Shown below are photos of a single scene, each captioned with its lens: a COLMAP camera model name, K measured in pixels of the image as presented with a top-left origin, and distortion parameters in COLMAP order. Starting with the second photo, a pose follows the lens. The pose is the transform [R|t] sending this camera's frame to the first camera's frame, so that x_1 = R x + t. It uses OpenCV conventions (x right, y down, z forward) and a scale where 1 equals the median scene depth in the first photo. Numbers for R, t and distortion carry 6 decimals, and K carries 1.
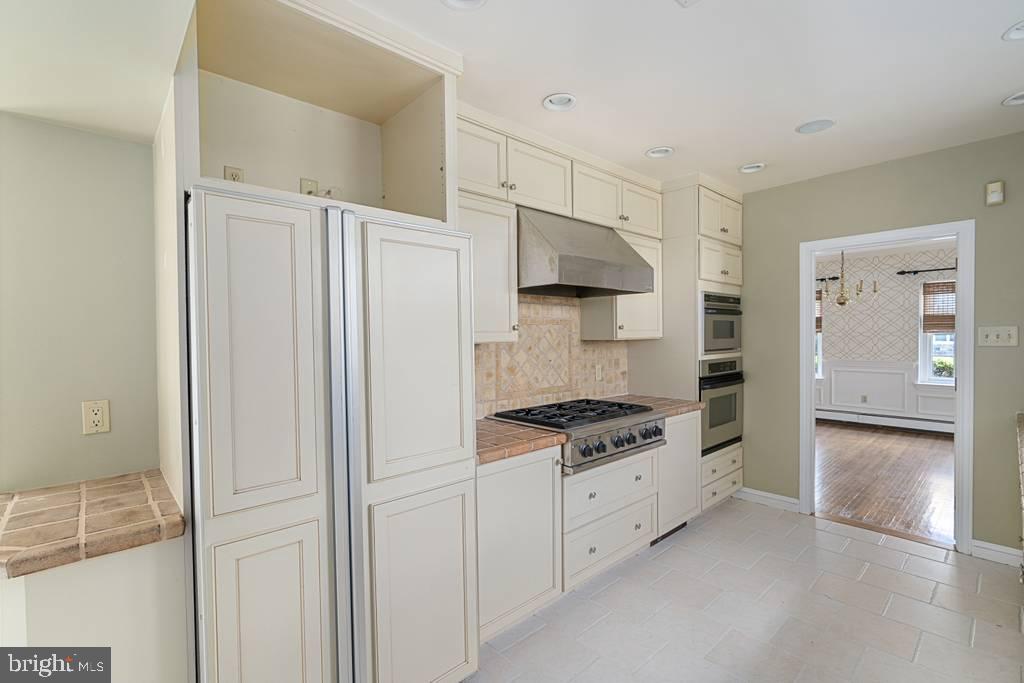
lens RADIAL K [[466.2, 0, 511.1], [0, 466.2, 341.6], [0, 0, 1]] dist [-0.007938, 0.002875]
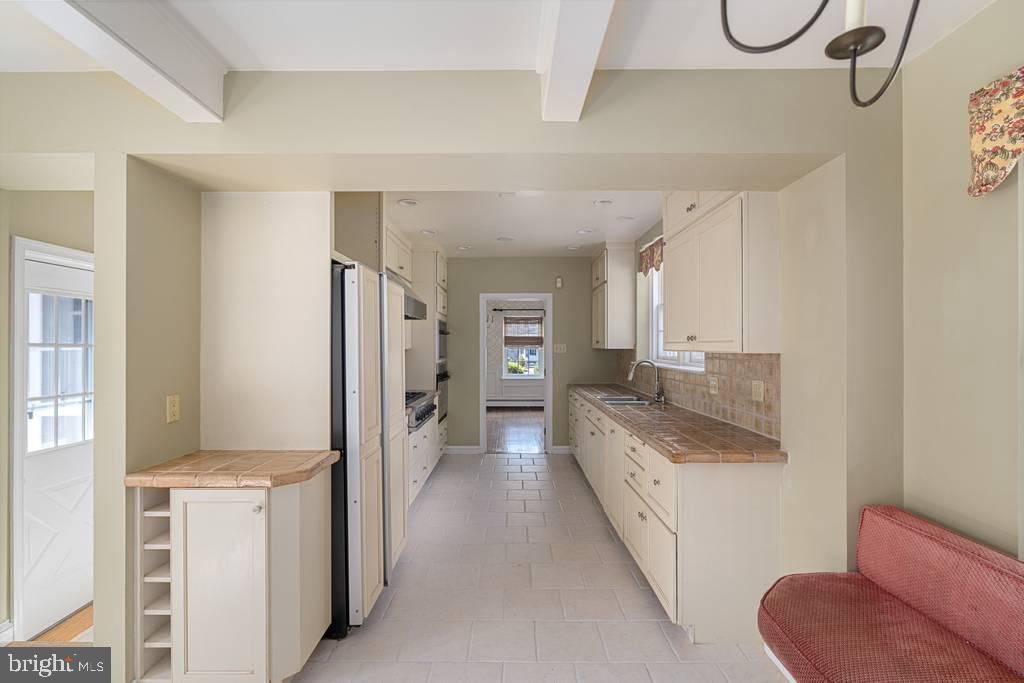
lens RADIAL K [[466.2, 0, 520.6], [0, 466.2, 344.2], [0, 0, 1]] dist [-0.007938, 0.002875]
pose [[0.661589, 0.012534, 0.749762, -0.590591], [0.005264, 0.999758, -0.021358, 0.010821], [-0.749848, 0.018078, 0.661363, -0.251167]]
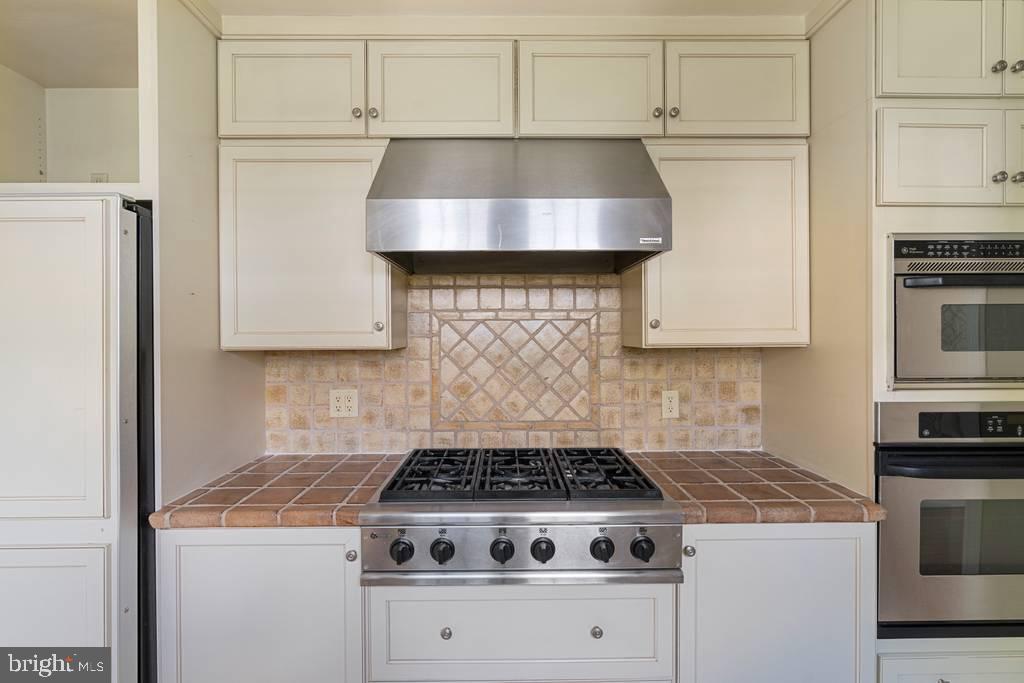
lens RADIAL K [[466.2, 0, 511.5], [0, 466.2, 333.9], [0, 0, 1]] dist [-0.007938, 0.002875]
pose [[0.745364, 0.007607, -0.666614, 0.441030], [-0.014107, 0.999891, -0.004363, -0.013909], [0.666508, 0.012656, 0.745390, 0.479961]]
